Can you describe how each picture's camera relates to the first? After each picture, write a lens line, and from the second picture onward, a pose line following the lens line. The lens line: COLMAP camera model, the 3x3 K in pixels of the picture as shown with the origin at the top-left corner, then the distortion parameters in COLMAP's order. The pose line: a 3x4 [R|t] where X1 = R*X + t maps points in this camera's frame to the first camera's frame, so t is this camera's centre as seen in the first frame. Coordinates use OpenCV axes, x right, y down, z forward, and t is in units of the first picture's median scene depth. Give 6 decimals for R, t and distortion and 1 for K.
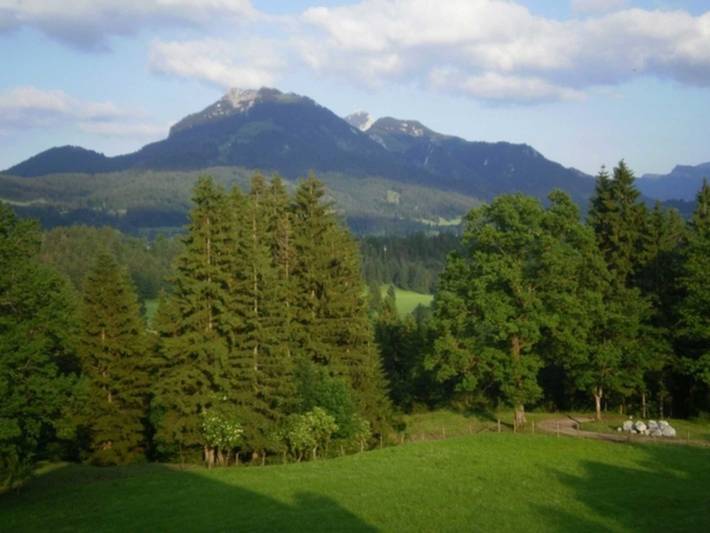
lens RADIAL K [[1478.1, 0, 352.8], [0, 1478.1, 265.0], [0, 0, 1]] dist [0.158178, 0.000000]
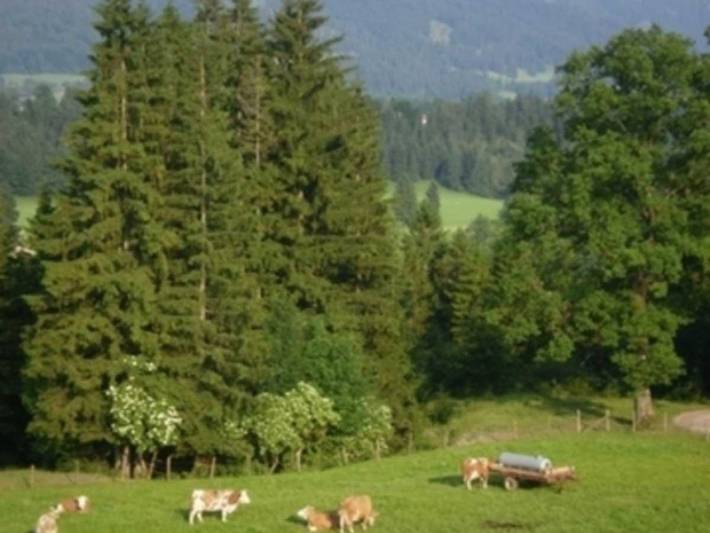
lens RADIAL K [[1478.1, 0, 357.2], [0, 1478.1, 273.2], [0, 0, 1]] dist [0.158178, 0.000000]
pose [[0.999397, 0.021245, -0.027447, 0.012835], [-0.019265, 0.997326, 0.070494, 0.008987], [0.028871, -0.069923, 0.997134, 0.405605]]
